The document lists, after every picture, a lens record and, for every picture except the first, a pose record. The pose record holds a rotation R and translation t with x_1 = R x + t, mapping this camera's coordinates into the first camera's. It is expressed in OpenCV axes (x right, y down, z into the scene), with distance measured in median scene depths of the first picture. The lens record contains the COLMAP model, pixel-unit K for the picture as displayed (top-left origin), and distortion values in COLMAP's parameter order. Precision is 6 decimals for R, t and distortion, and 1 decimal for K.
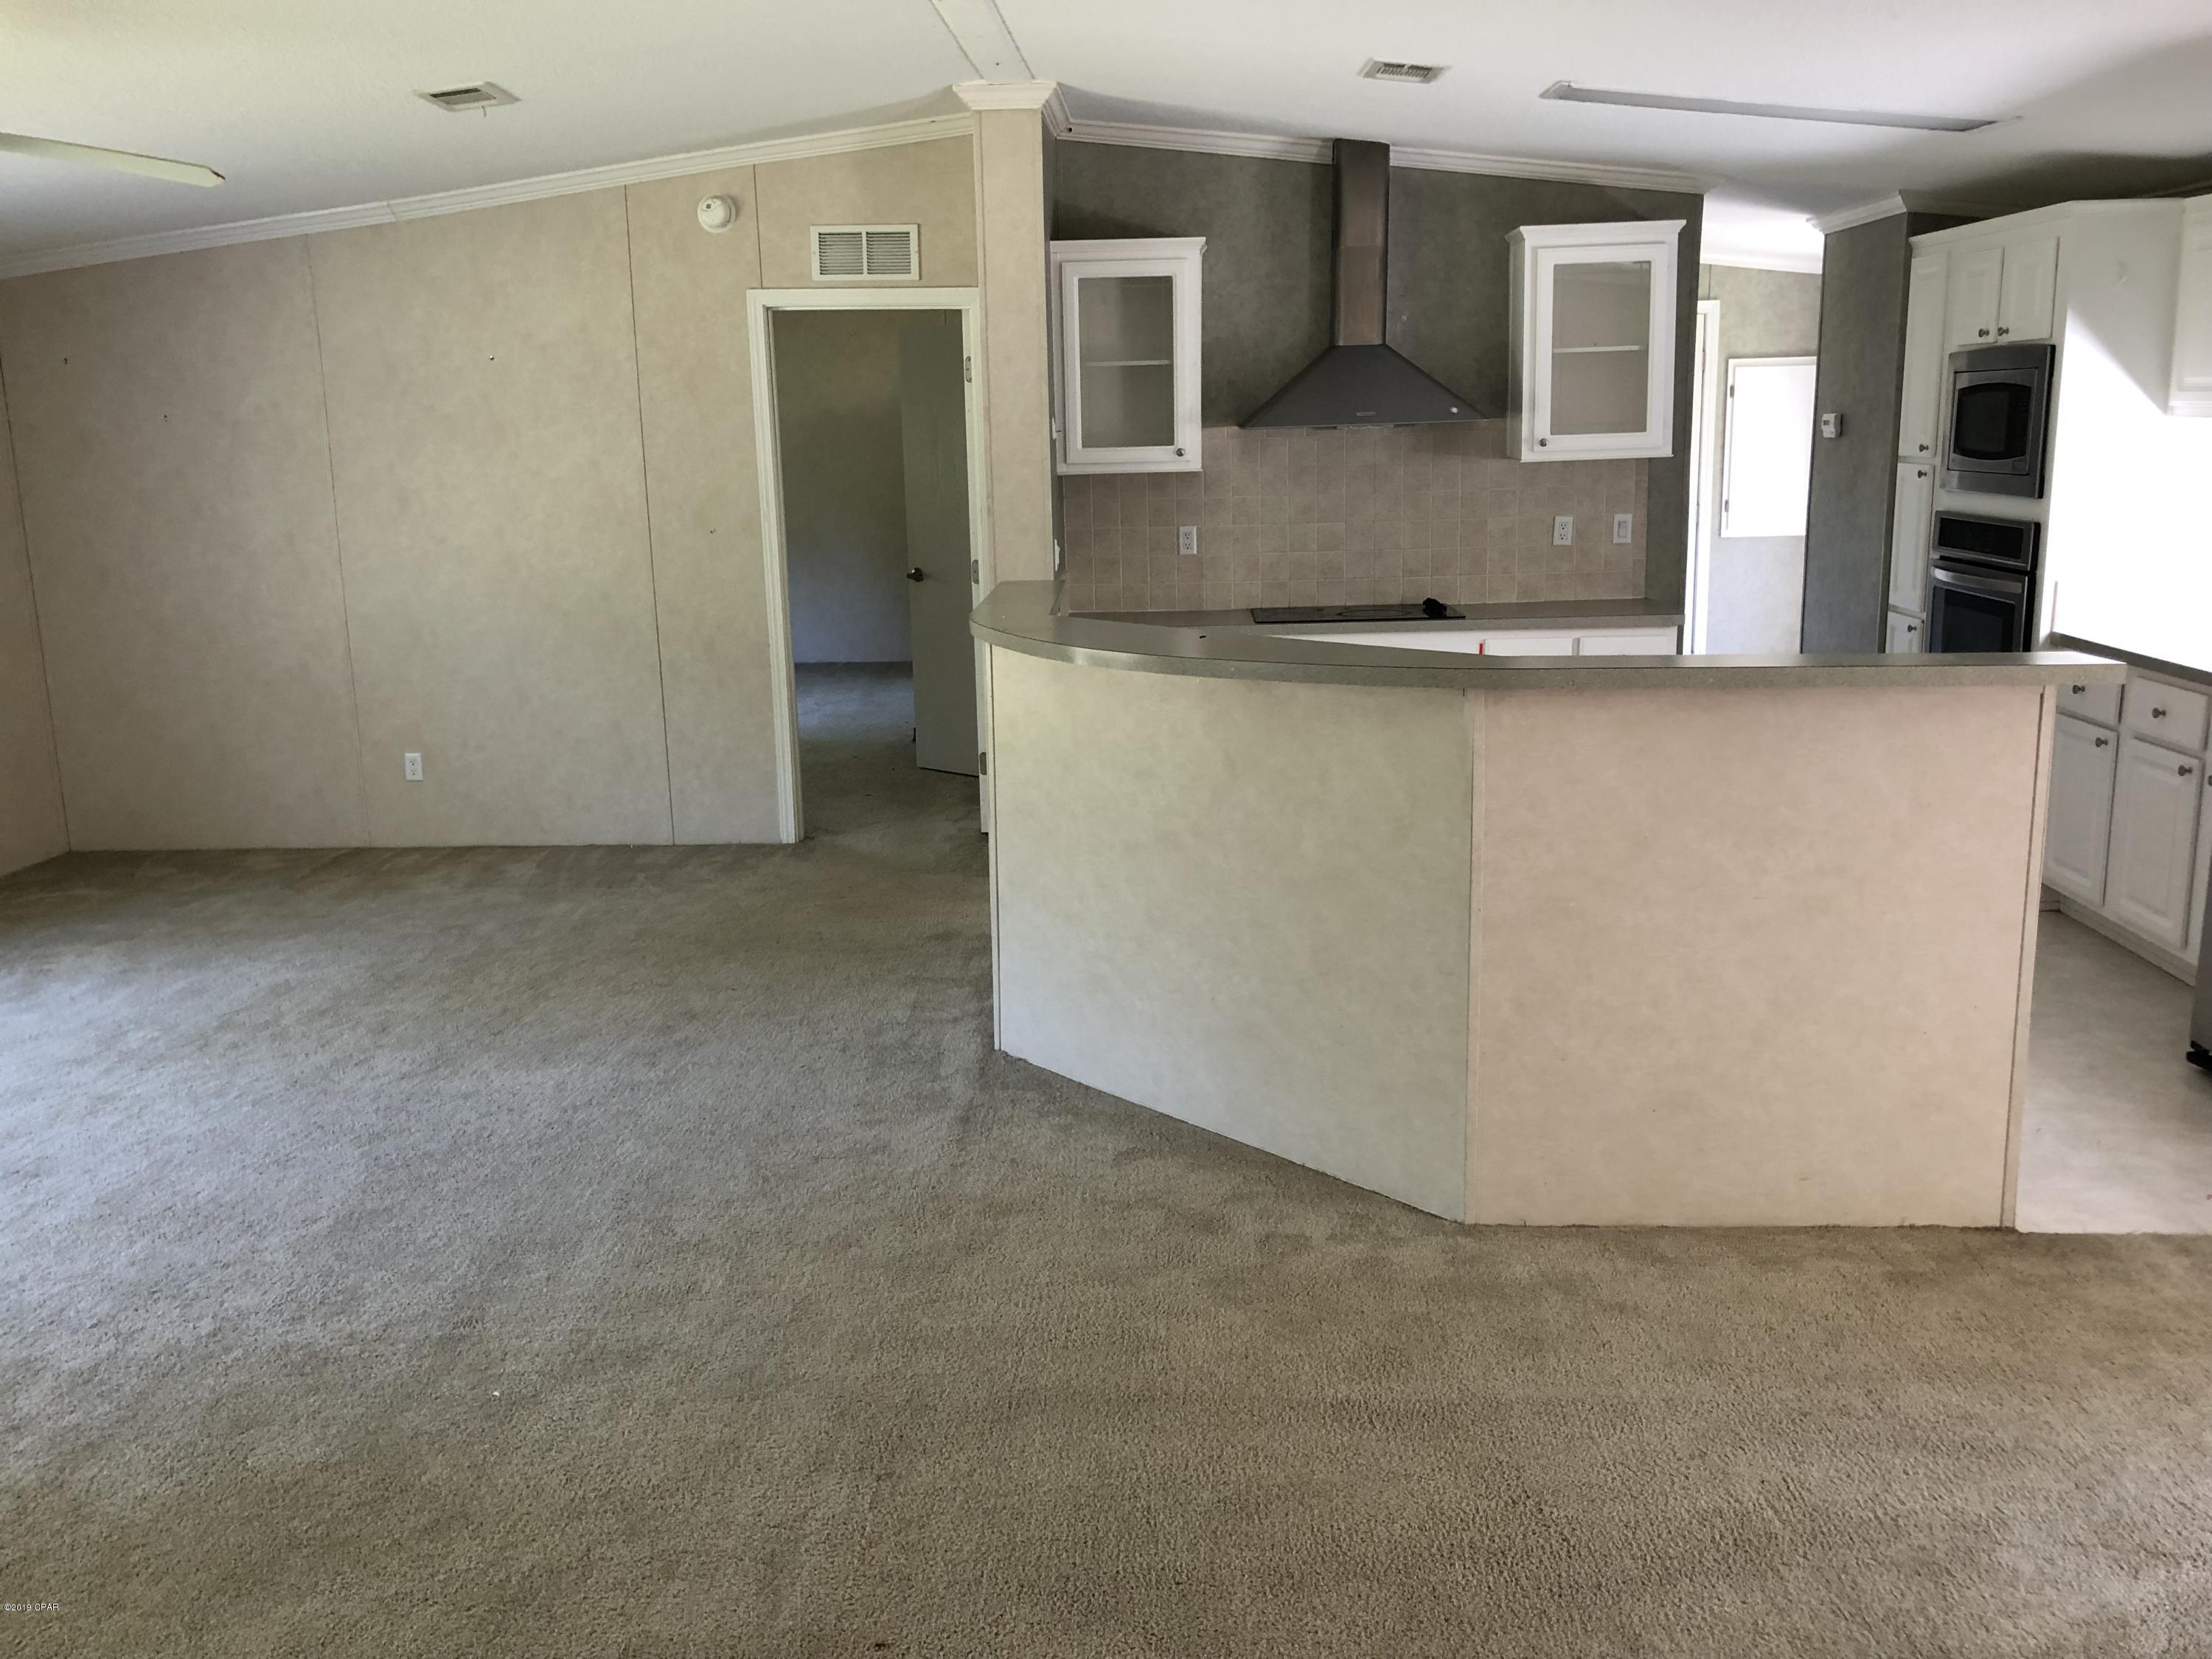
lens RADIAL K [[1818.7, 0, 1106.0], [0, 1818.7, 829.5], [0, 0, 1]] dist [0.002002, -0.001119]
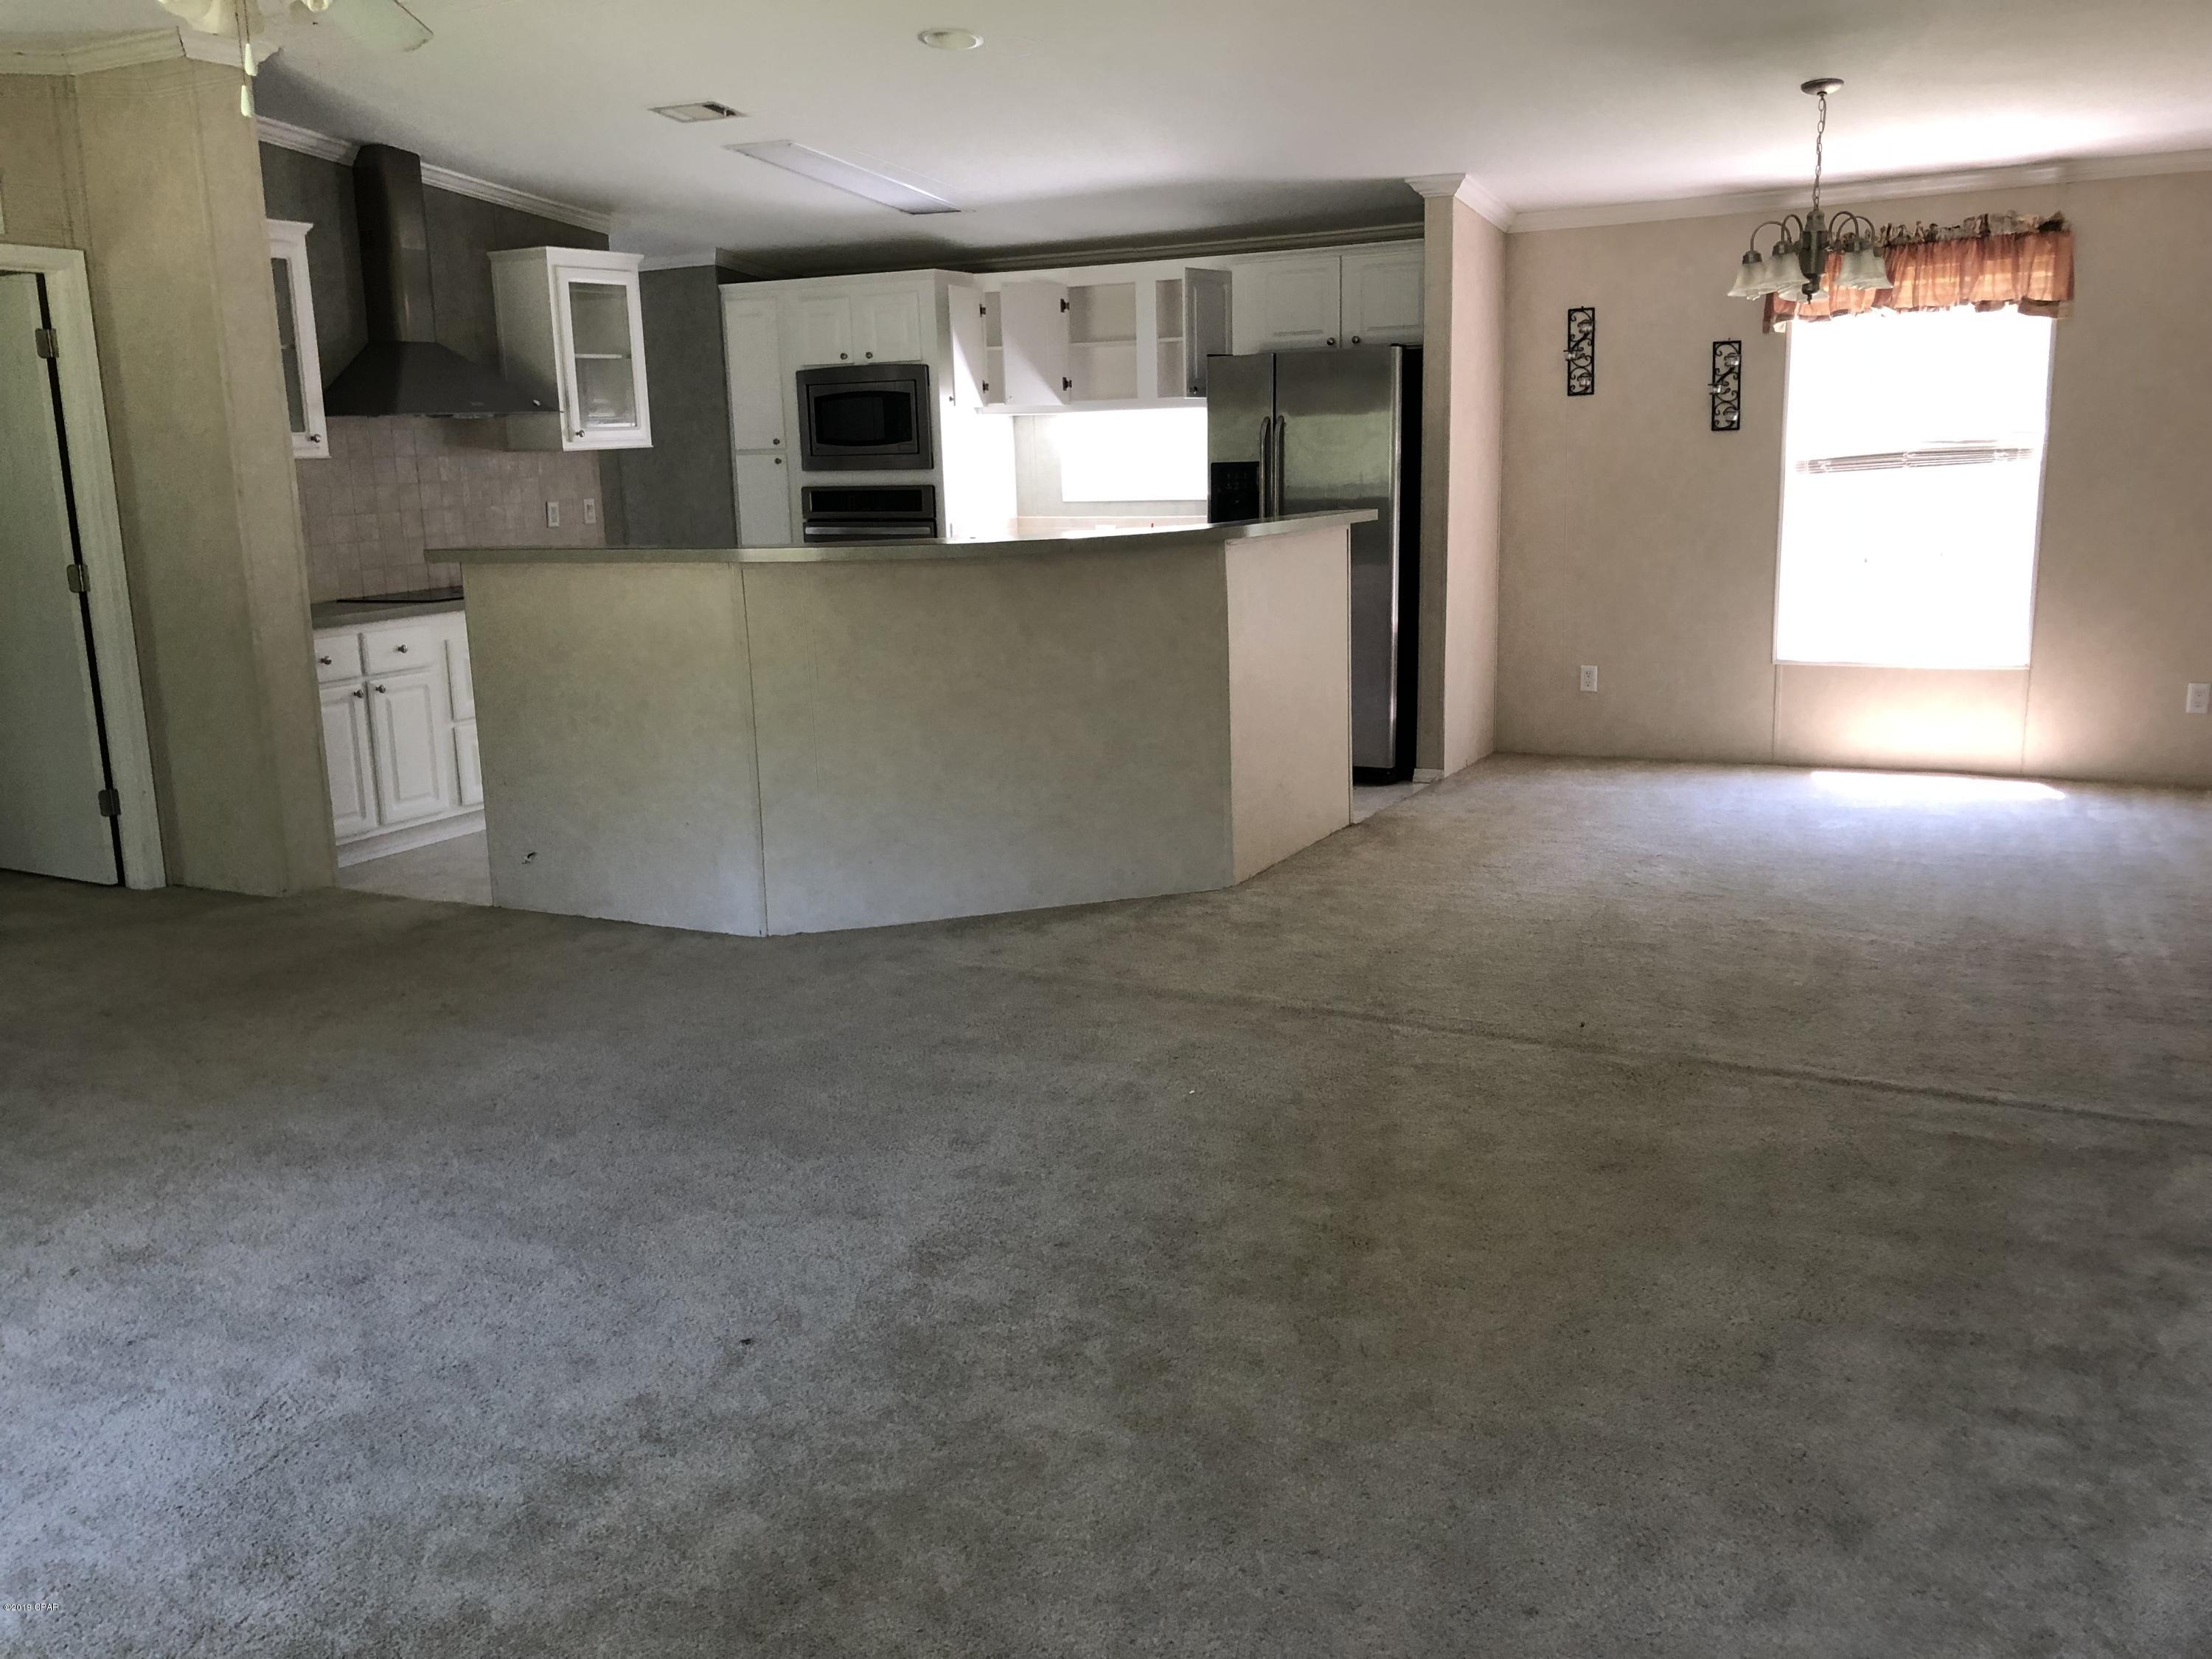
lens RADIAL K [[1818.7, 0, 1106.0], [0, 1818.7, 829.5], [0, 0, 1]] dist [0.002002, -0.001119]
pose [[0.433288, -0.178854, 0.883331, -0.695047], [0.215702, 0.972206, 0.091043, -0.000012], [-0.875062, 0.151088, 0.459824, 0.209948]]
